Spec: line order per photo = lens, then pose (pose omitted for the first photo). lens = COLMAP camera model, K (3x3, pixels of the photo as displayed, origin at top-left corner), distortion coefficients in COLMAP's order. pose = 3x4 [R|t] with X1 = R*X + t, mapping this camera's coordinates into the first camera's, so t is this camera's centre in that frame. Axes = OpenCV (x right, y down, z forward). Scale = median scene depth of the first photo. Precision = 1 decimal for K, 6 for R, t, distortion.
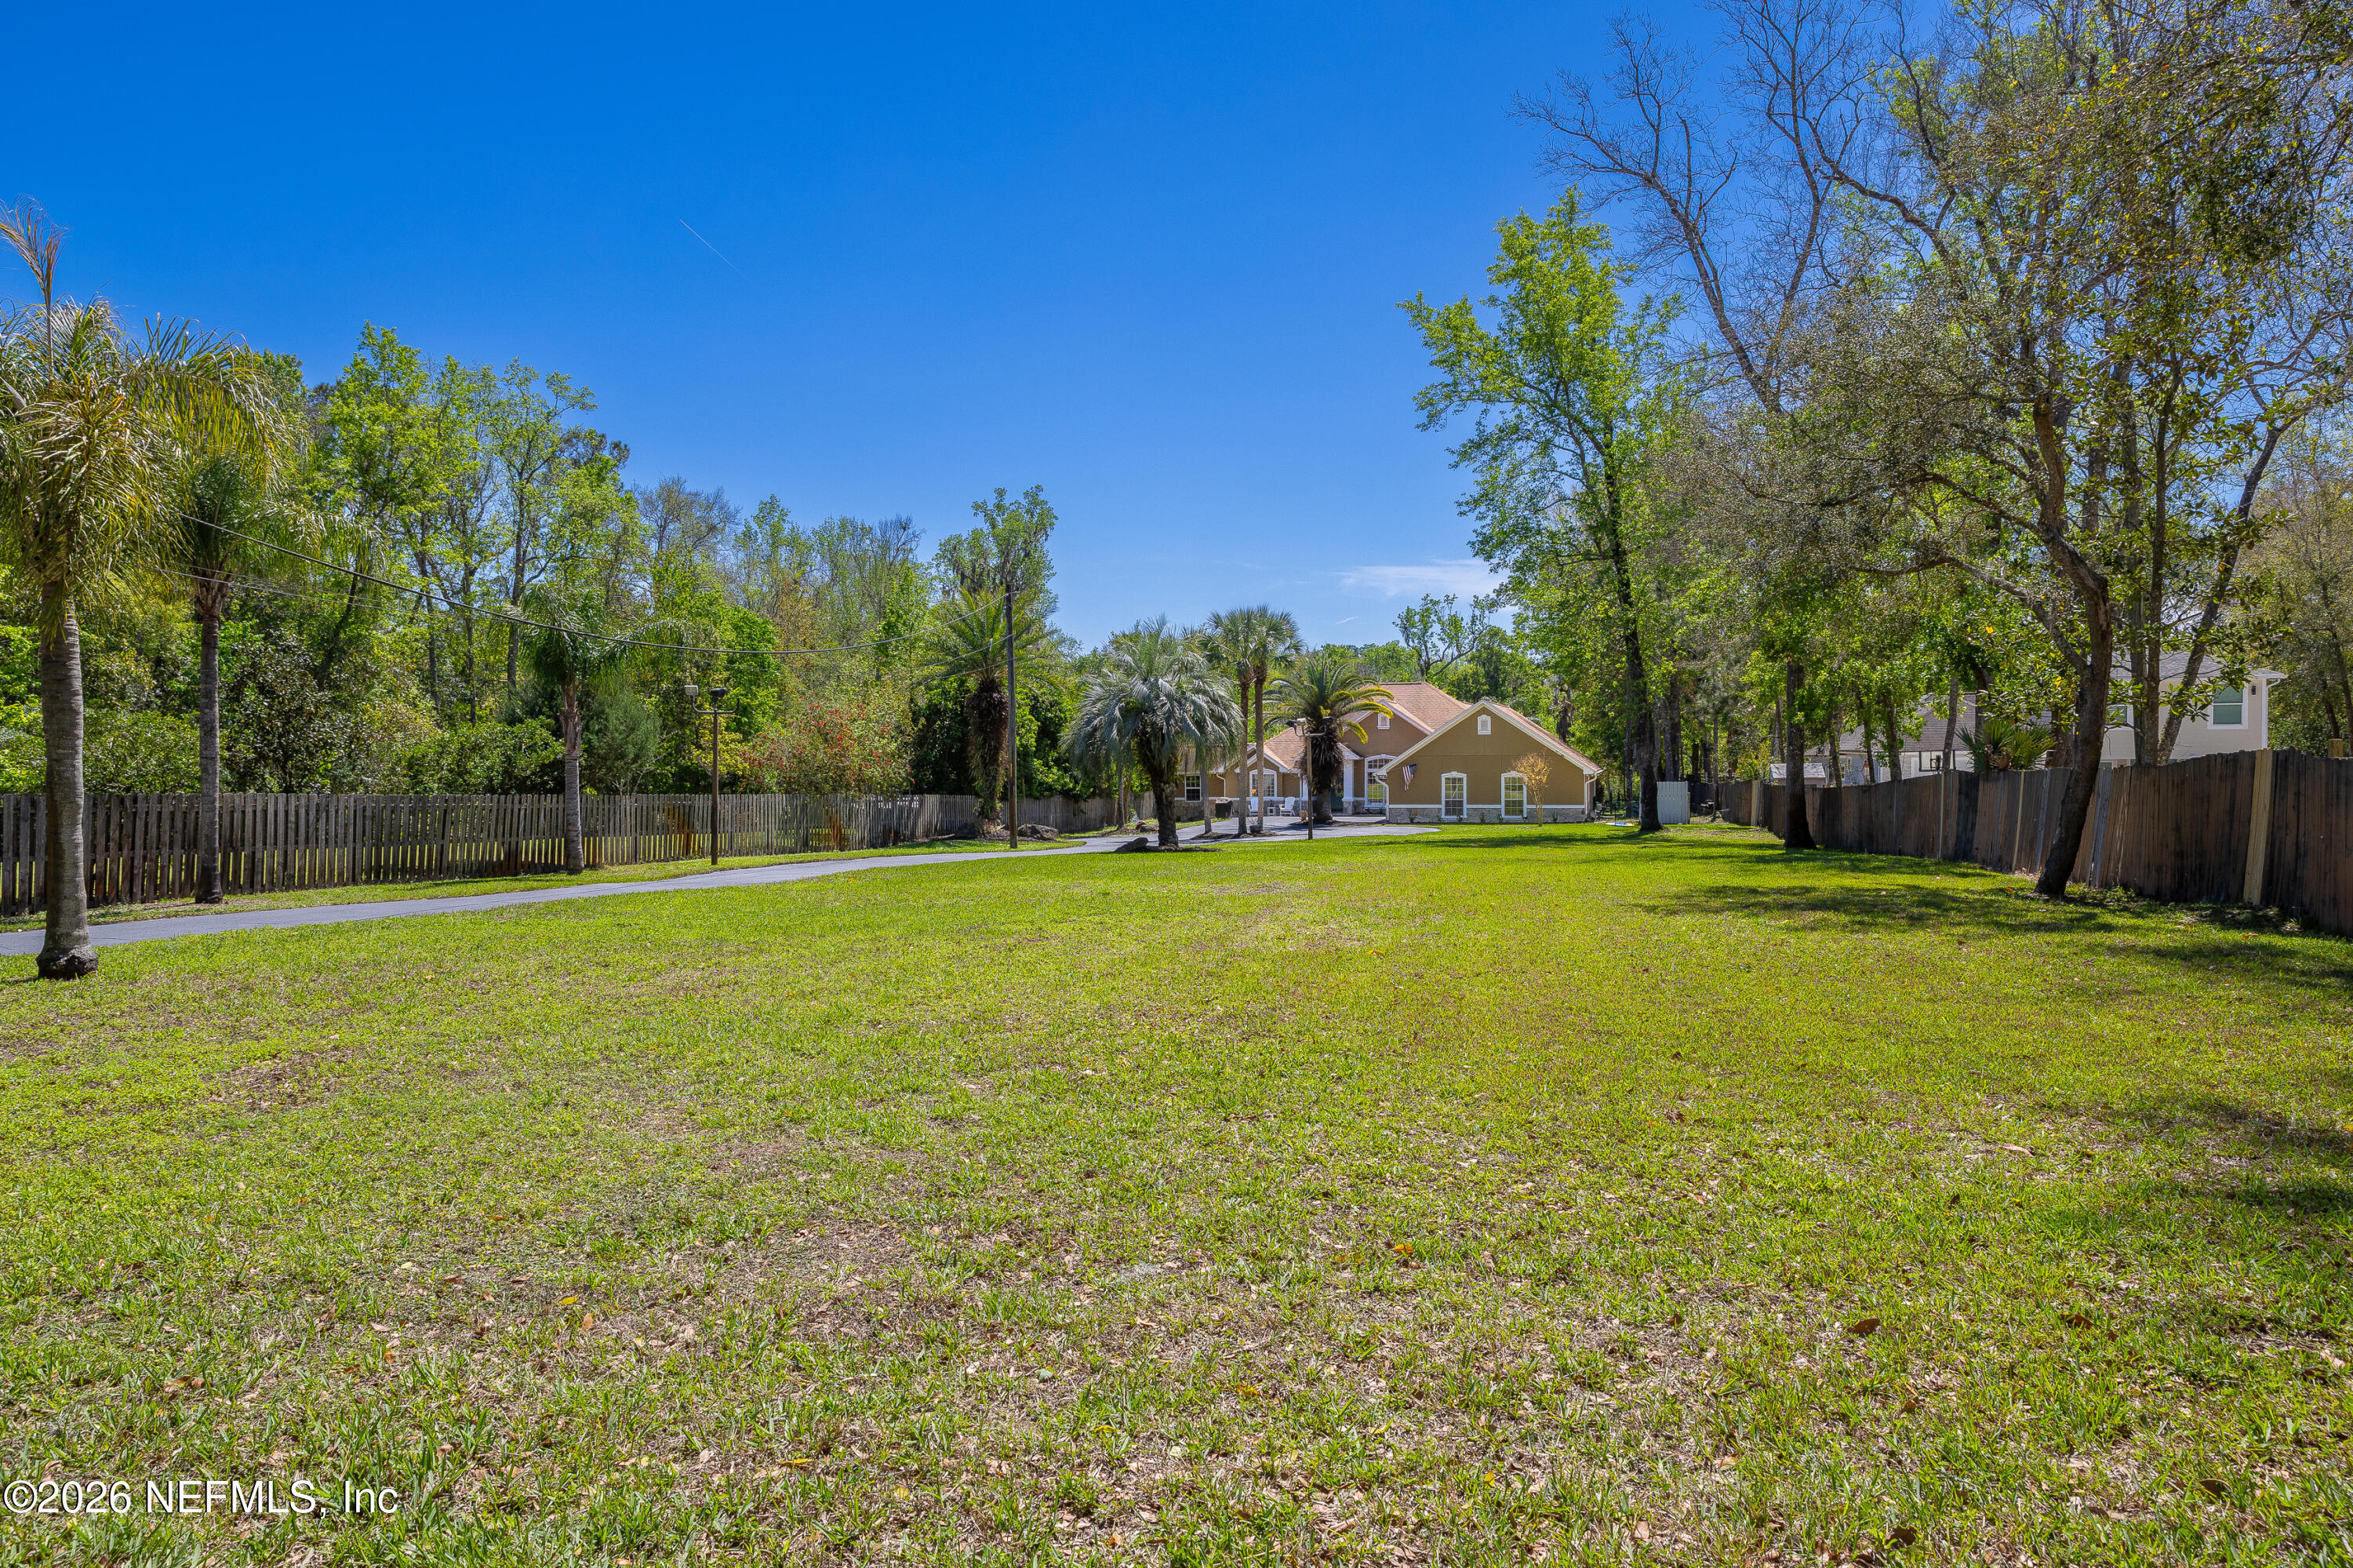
lens RADIAL K [[1585.8, 0, 1168.1], [0, 1585.8, 809.8], [0, 0, 1]] dist [-0.058171, 0.059669]
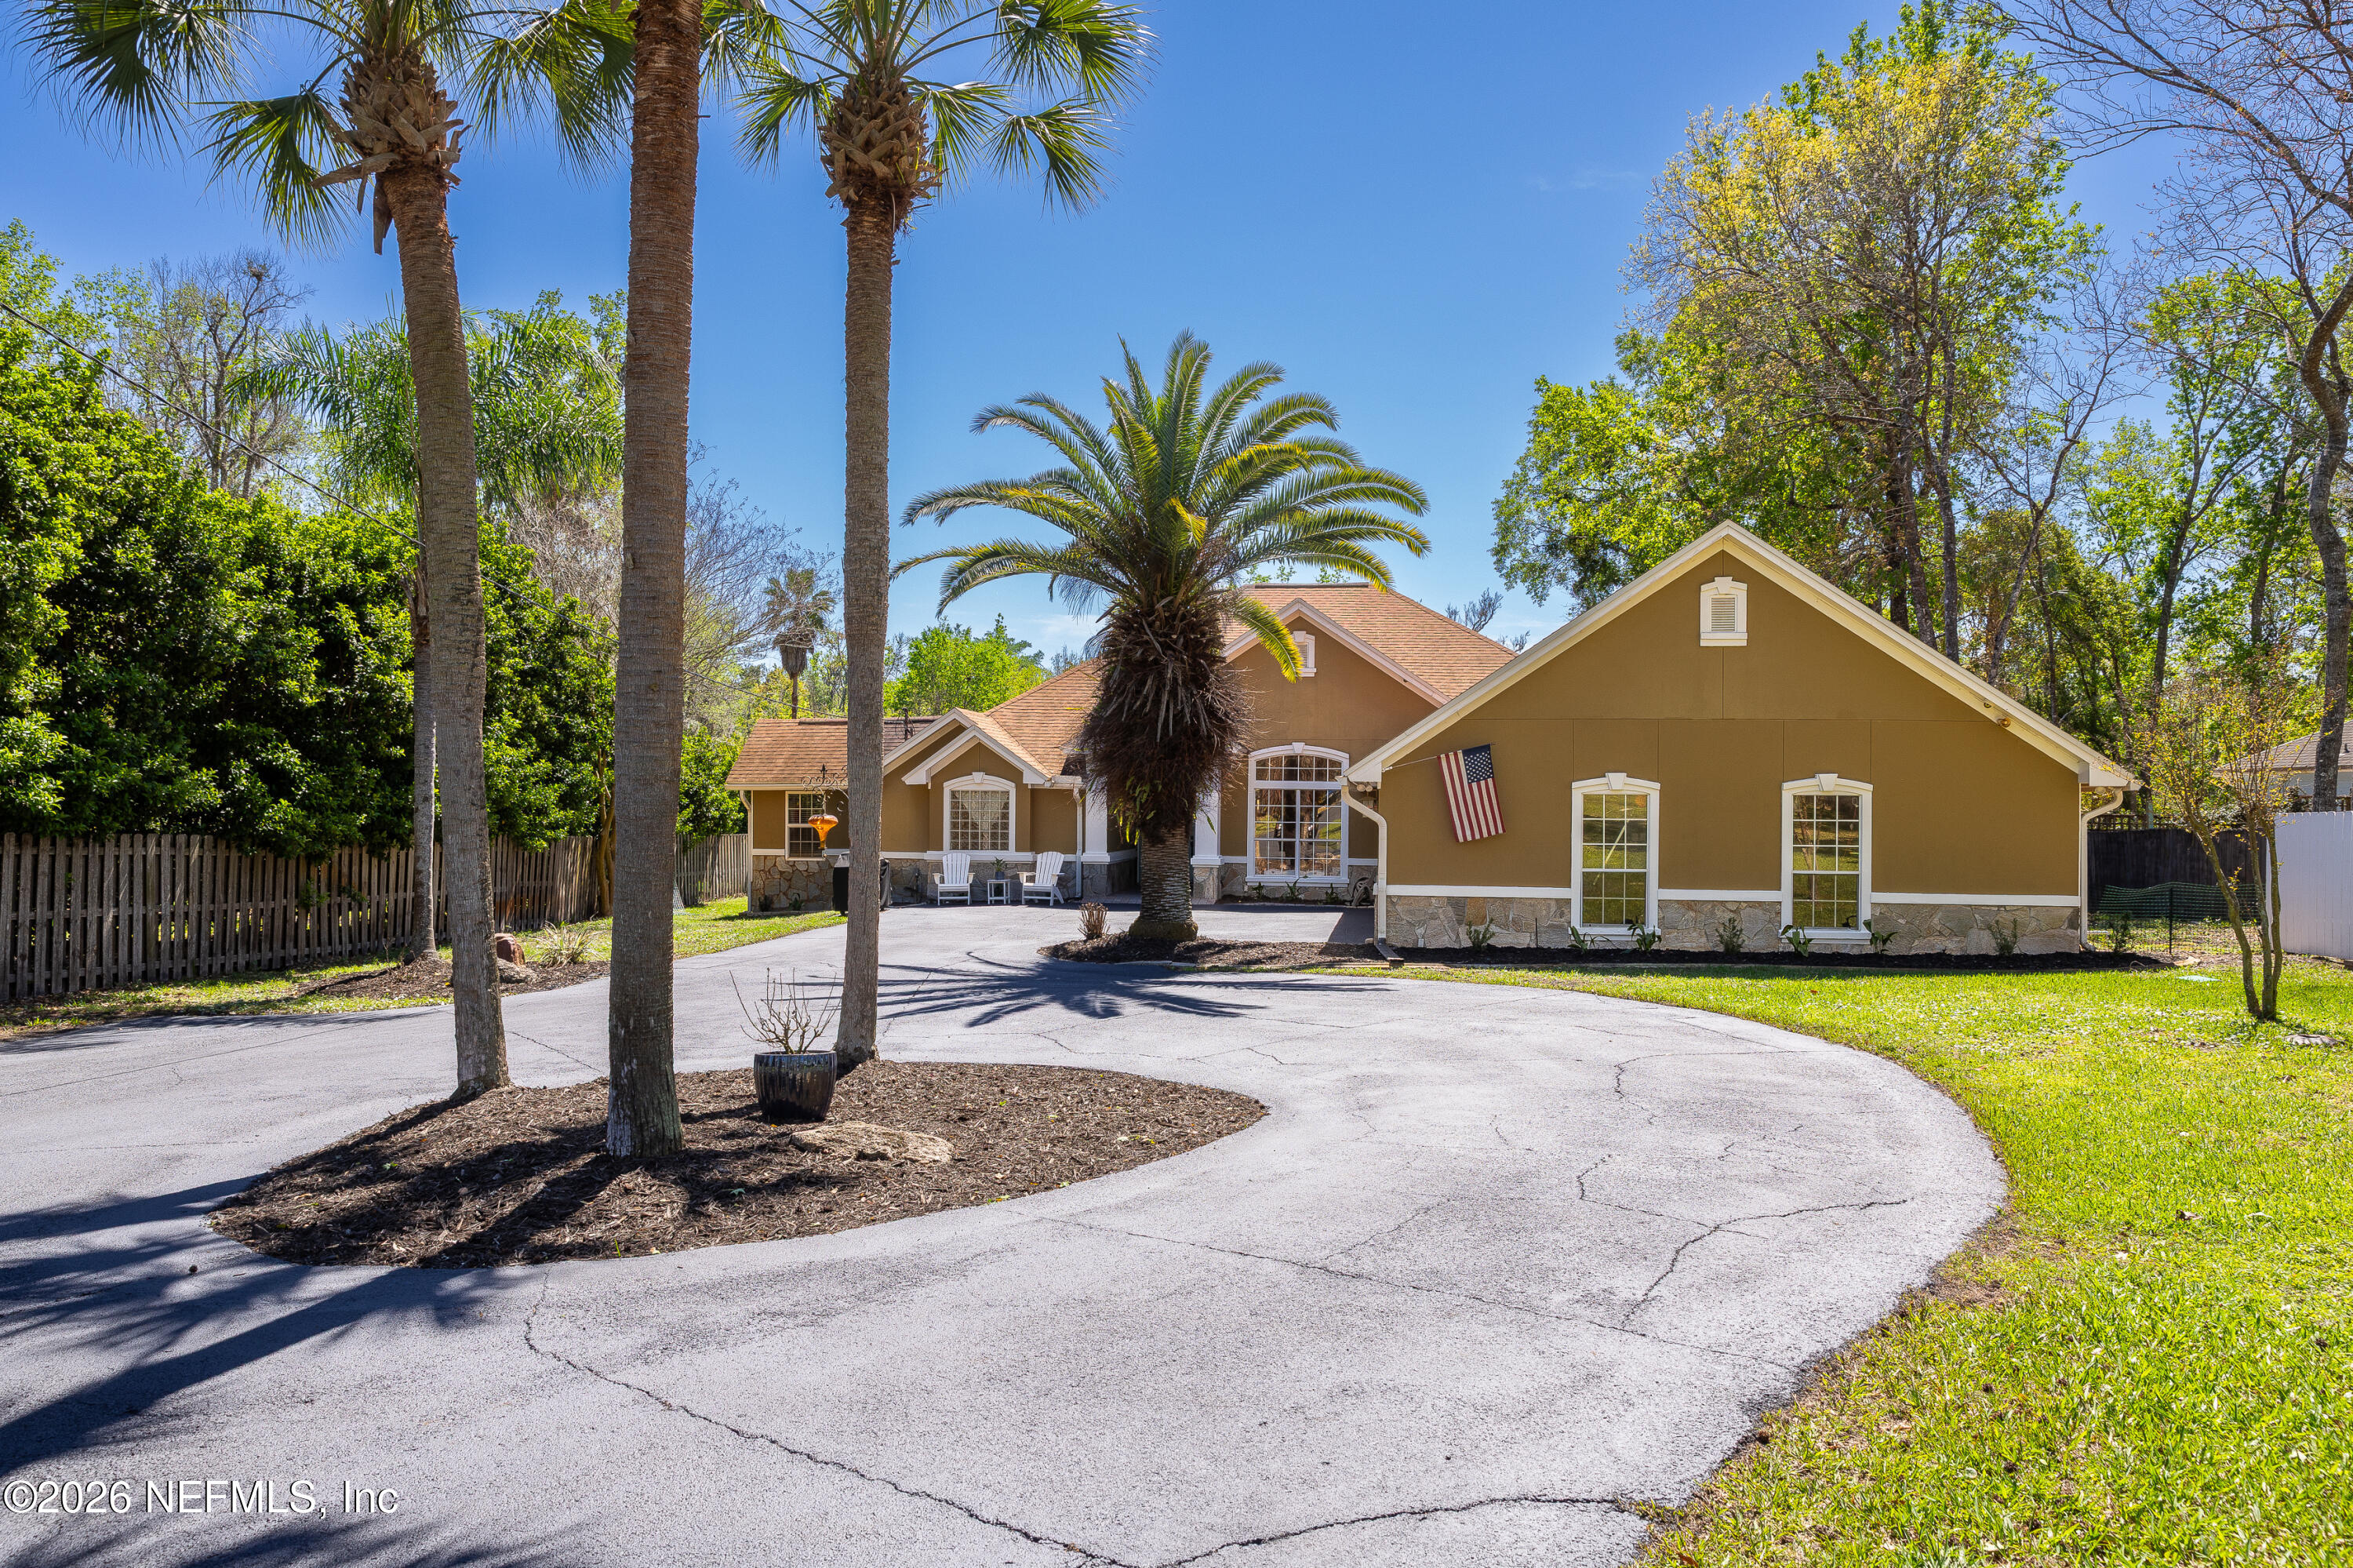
lens RADIAL K [[1585.8, 0, 1168.1], [0, 1585.8, 809.8], [0, 0, 1]] dist [-0.058171, 0.059669]
pose [[0.989626, 0.024042, 0.141644, 0.059683], [-0.018634, 0.999050, -0.039383, -0.004693], [-0.142457, 0.036335, 0.989134, 0.728480]]
